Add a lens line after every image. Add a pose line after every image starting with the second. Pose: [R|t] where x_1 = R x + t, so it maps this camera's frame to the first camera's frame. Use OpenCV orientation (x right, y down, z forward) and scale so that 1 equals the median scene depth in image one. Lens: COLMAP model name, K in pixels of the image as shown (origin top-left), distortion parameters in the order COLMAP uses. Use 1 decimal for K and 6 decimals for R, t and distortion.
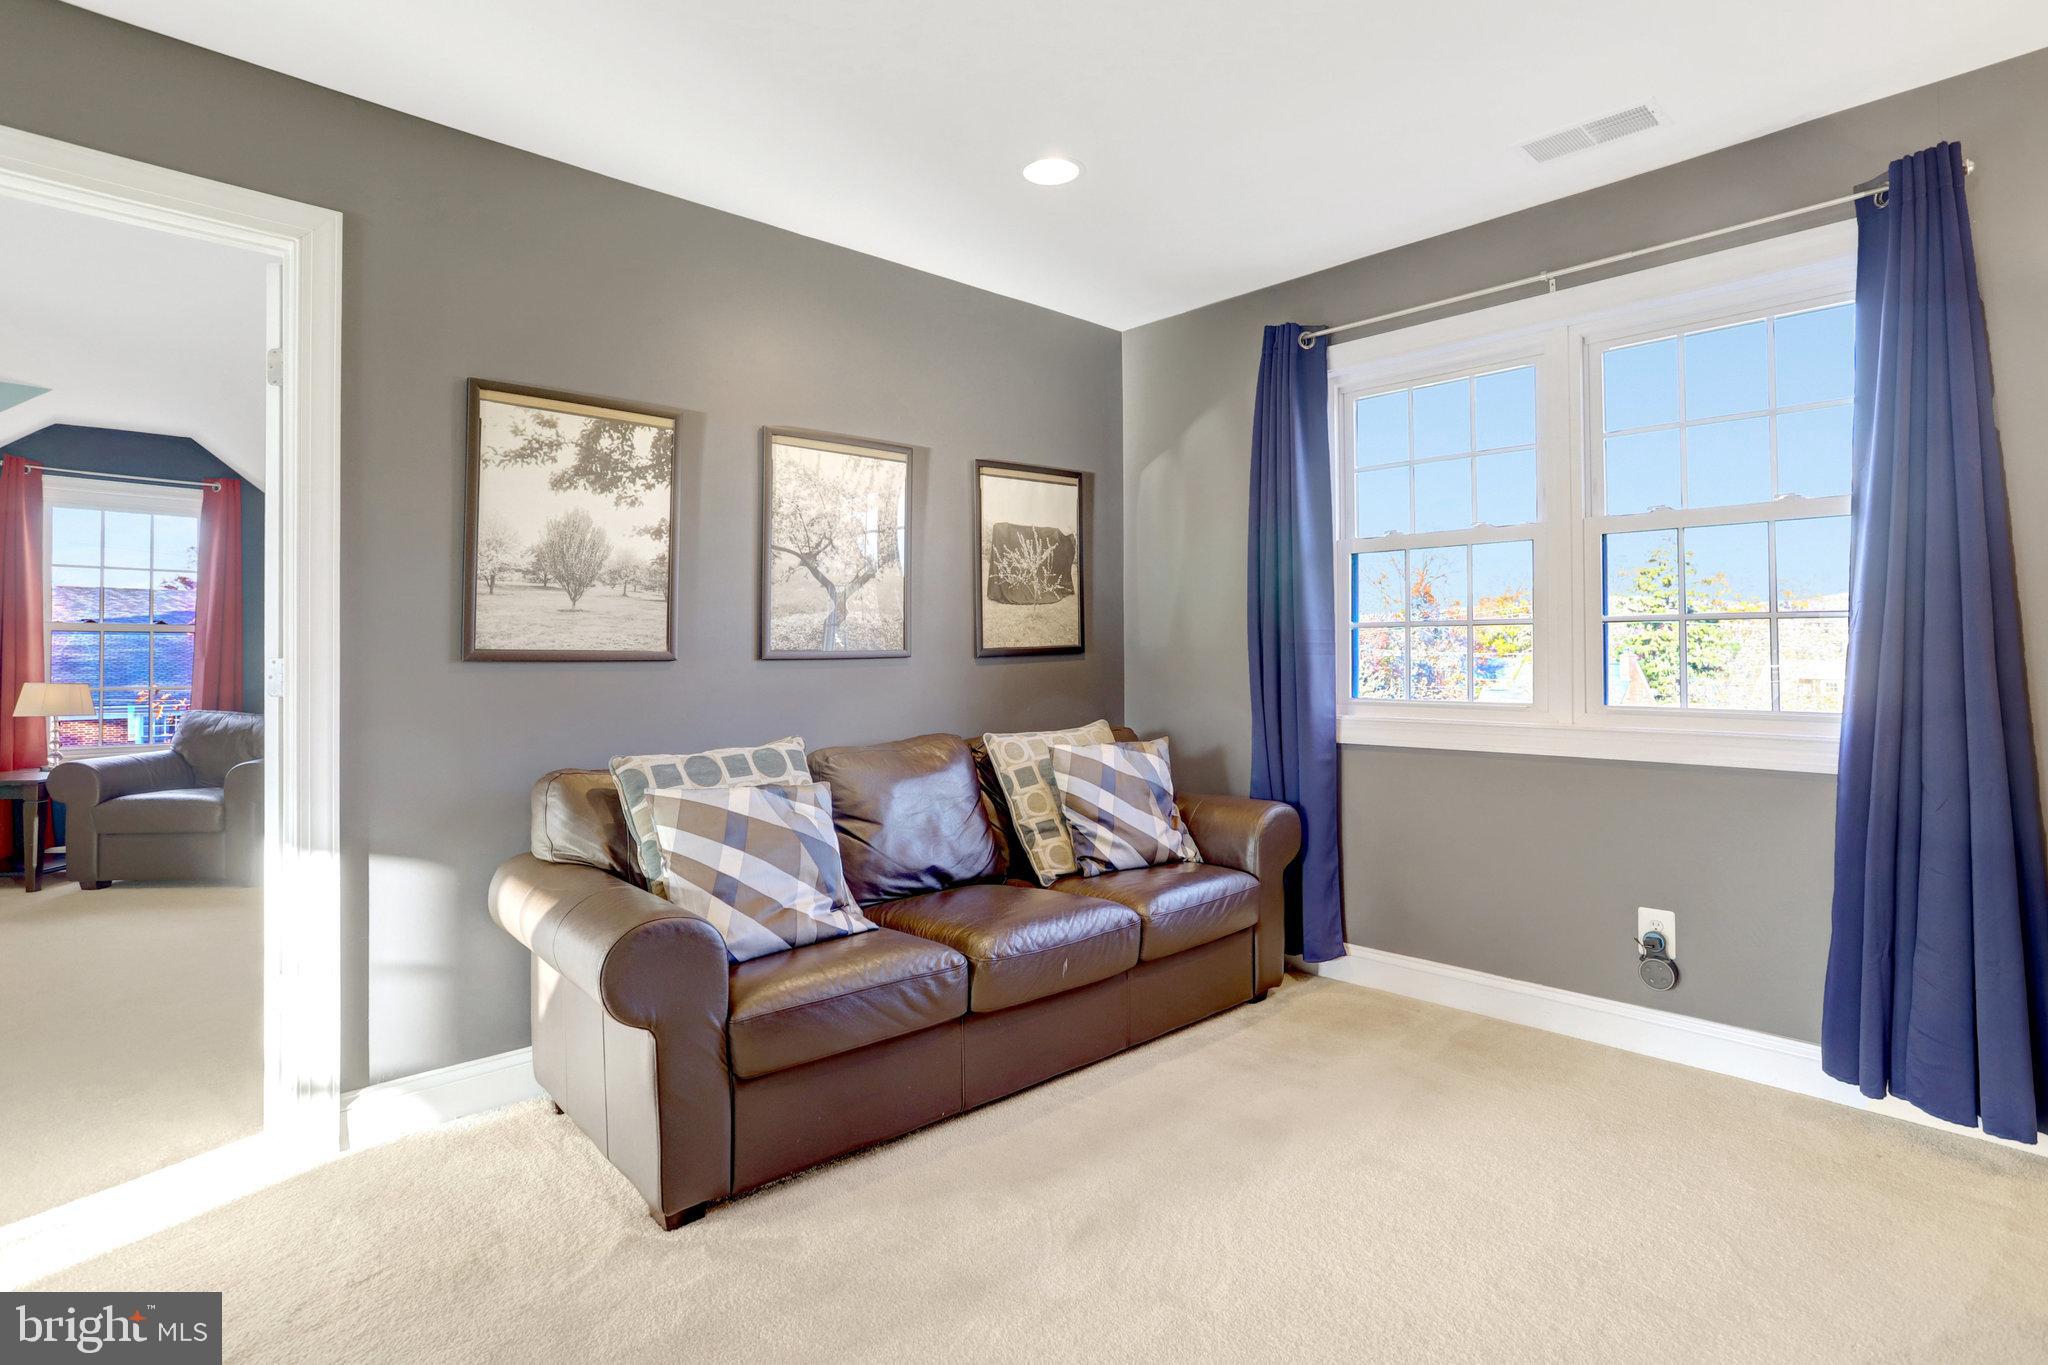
lens RADIAL K [[971.3, 0, 1033.2], [0, 971.3, 597.7], [0, 0, 1]] dist [-0.000159, 0.000691]
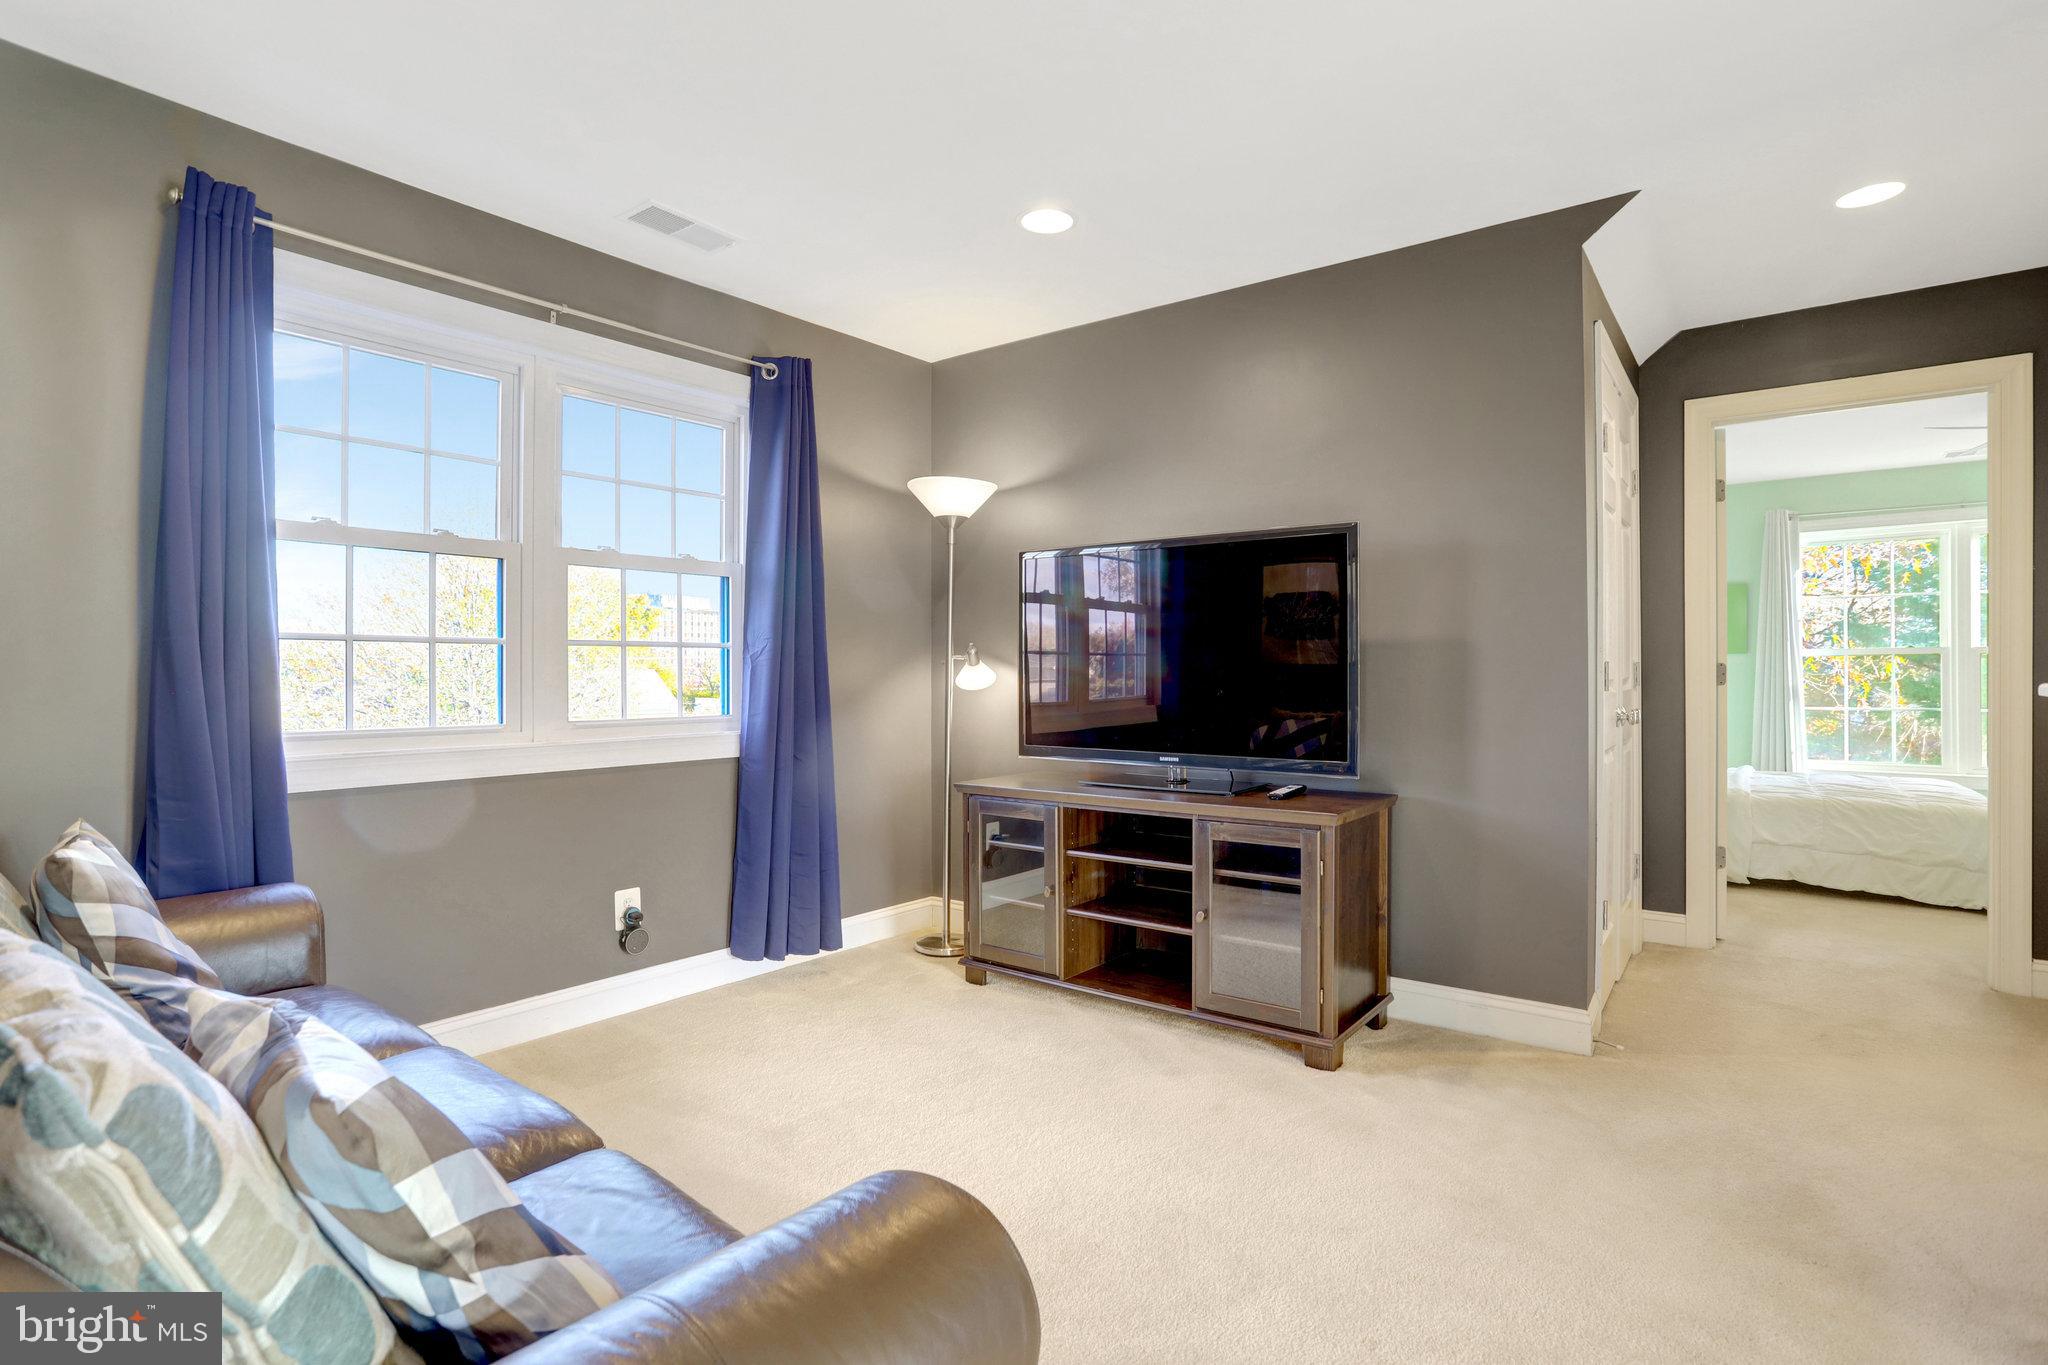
lens RADIAL K [[1018.8, 0, 1023.7], [0, 1018.8, 664.6], [0, 0, 1]] dist [-0.003162, -0.000070]
pose [[-0.109346, 0.011078, 0.993942, -0.593382], [-0.056173, 0.998271, -0.017306, 0.037547], [-0.992415, -0.057725, -0.108535, 0.609890]]
